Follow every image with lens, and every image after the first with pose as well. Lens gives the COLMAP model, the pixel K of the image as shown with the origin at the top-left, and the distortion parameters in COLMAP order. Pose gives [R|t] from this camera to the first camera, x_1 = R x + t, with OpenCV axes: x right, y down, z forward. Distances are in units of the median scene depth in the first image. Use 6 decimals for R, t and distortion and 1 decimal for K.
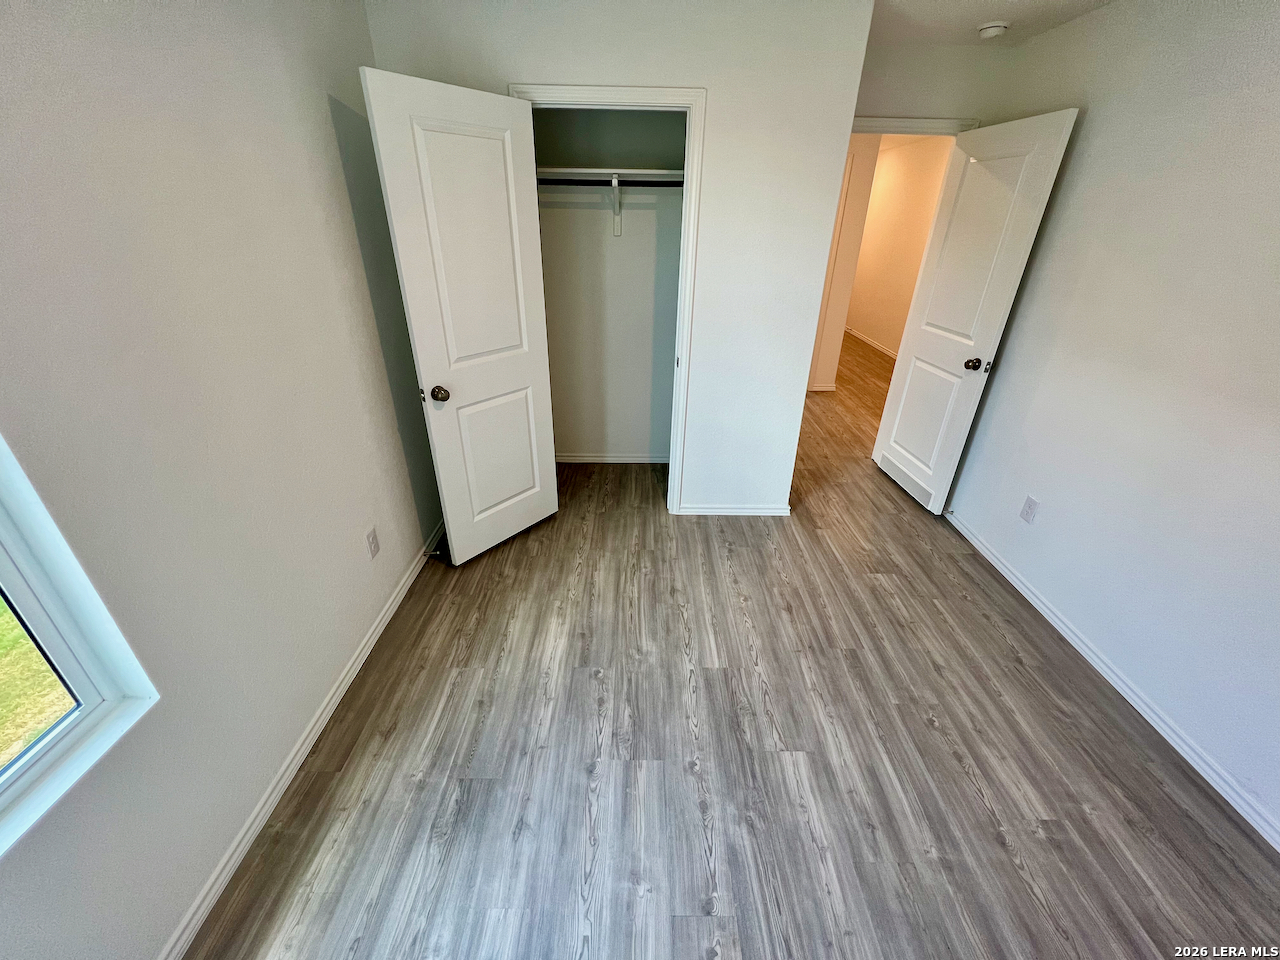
lens RADIAL K [[512.0, 0, 641.8], [0, 512.0, 478.6], [0, 0, 1]] dist [-0.001745, 0.000723]
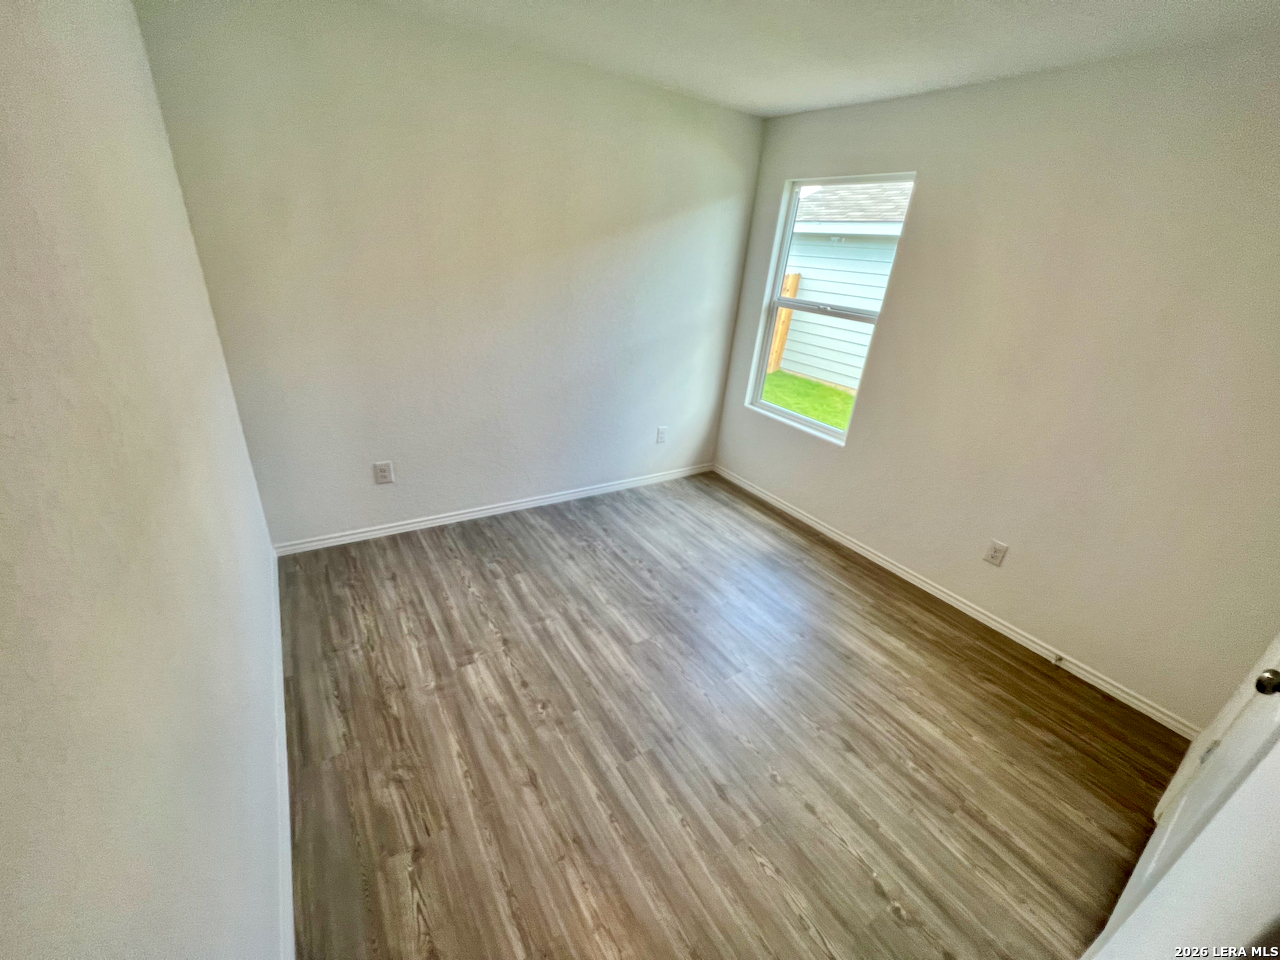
lens RADIAL K [[512.4, 0, 644.8], [0, 512.4, 475.3], [0, 0, 1]] dist [0.003244, 0.000174]
pose [[-0.824215, 0.144911, -0.547422, 0.862806], [-0.345226, 0.637700, 0.688592, -0.590493], [0.448875, 0.756532, -0.475574, 1.180680]]
